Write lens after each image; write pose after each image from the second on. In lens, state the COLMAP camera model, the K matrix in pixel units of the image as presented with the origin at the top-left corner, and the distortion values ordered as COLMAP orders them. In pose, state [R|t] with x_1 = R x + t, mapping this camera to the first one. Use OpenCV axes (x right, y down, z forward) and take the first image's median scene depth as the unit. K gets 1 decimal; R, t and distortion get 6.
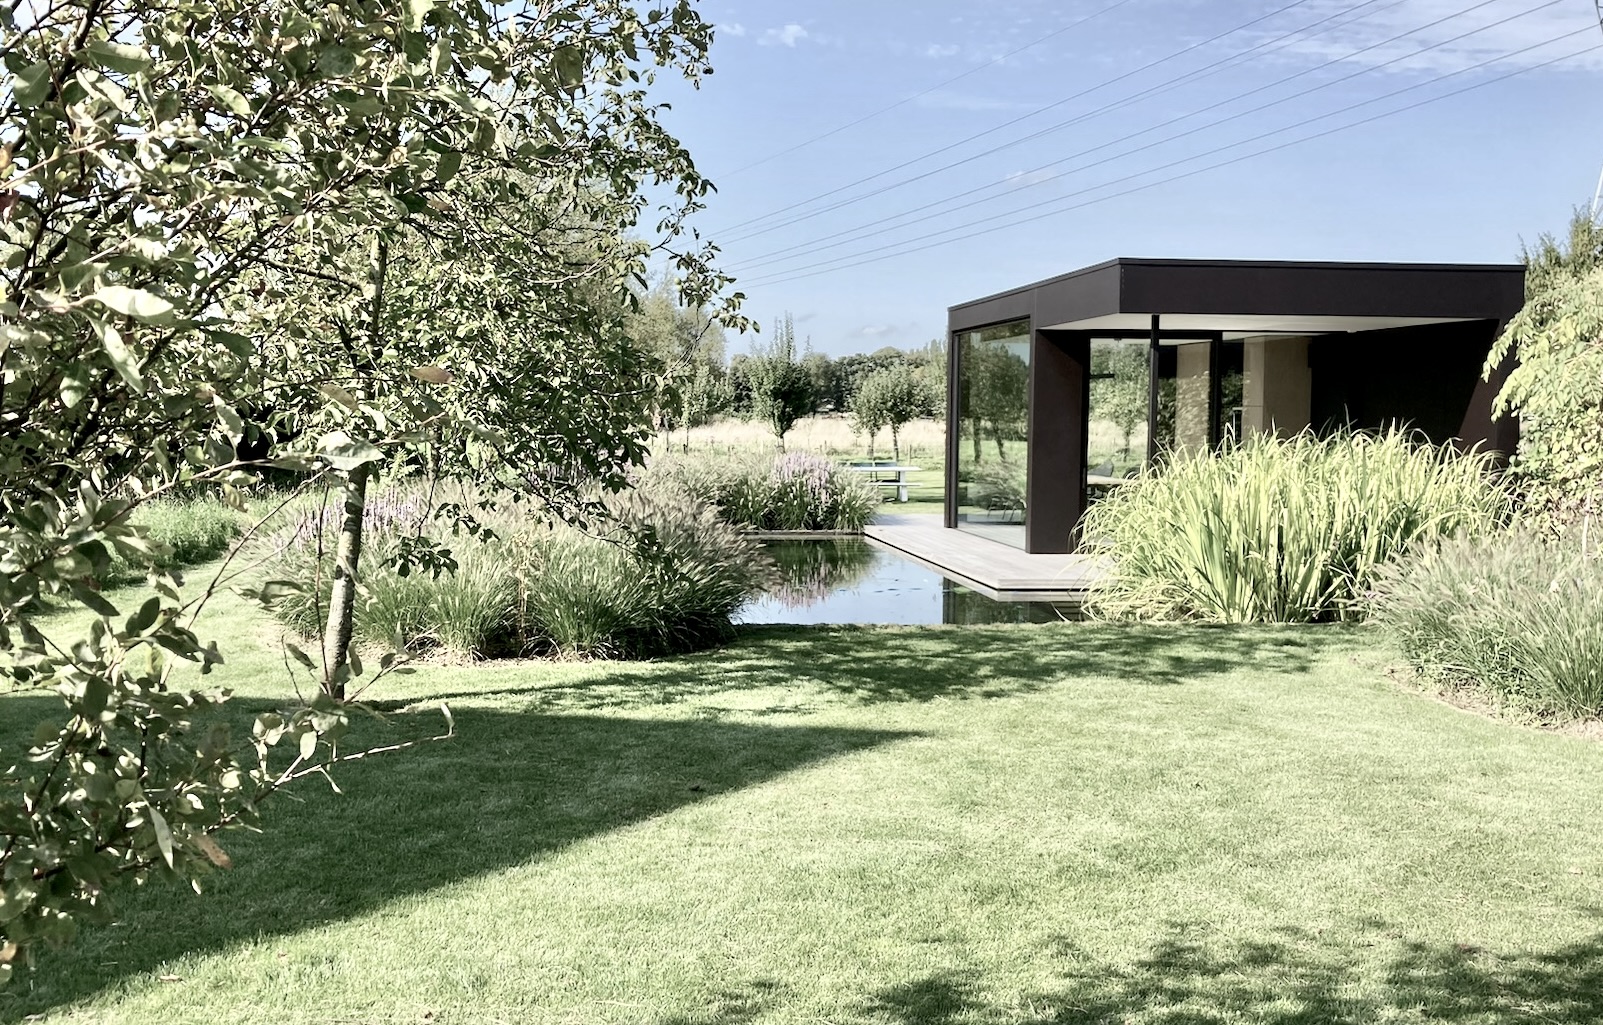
lens RADIAL K [[1676.6, 0, 801.5], [0, 1676.6, 512.5], [0, 0, 1]] dist [0.000830, 0.000416]
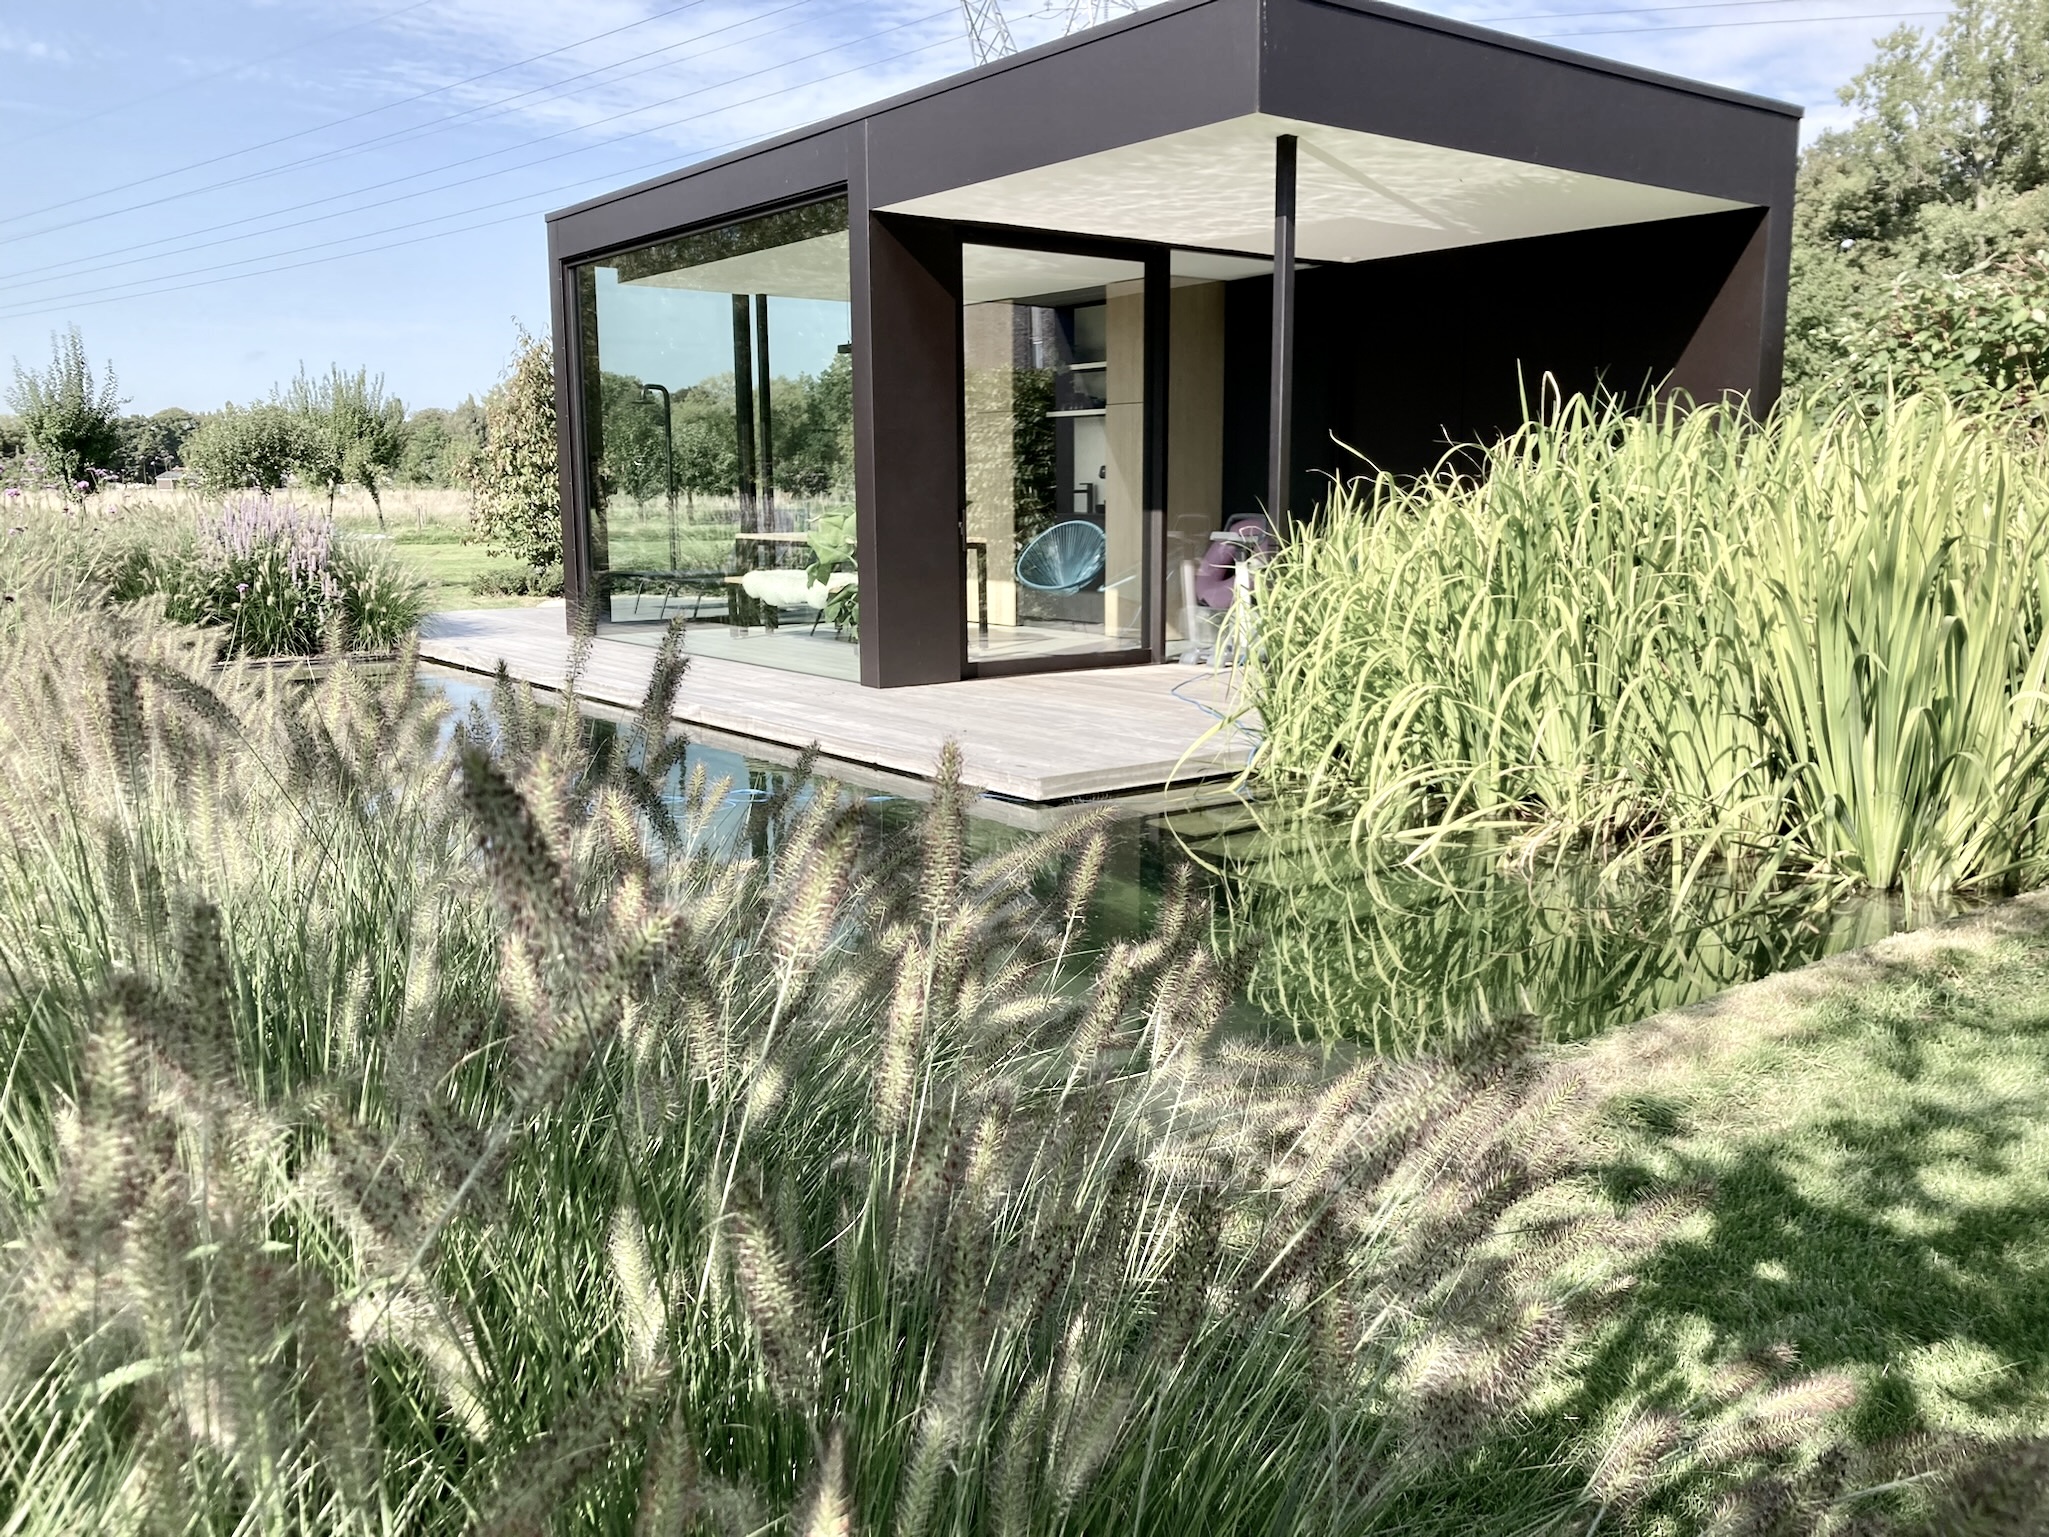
lens RADIAL K [[1675.6, 0, 1024.5], [0, 1675.6, 768.5], [0, 0, 1]] dist [-0.004560, -0.003441]
pose [[0.867292, -0.081859, 0.491022, -0.053981], [0.030052, 0.993198, 0.112496, -0.005288], [-0.496891, -0.082811, 0.863853, 0.468646]]
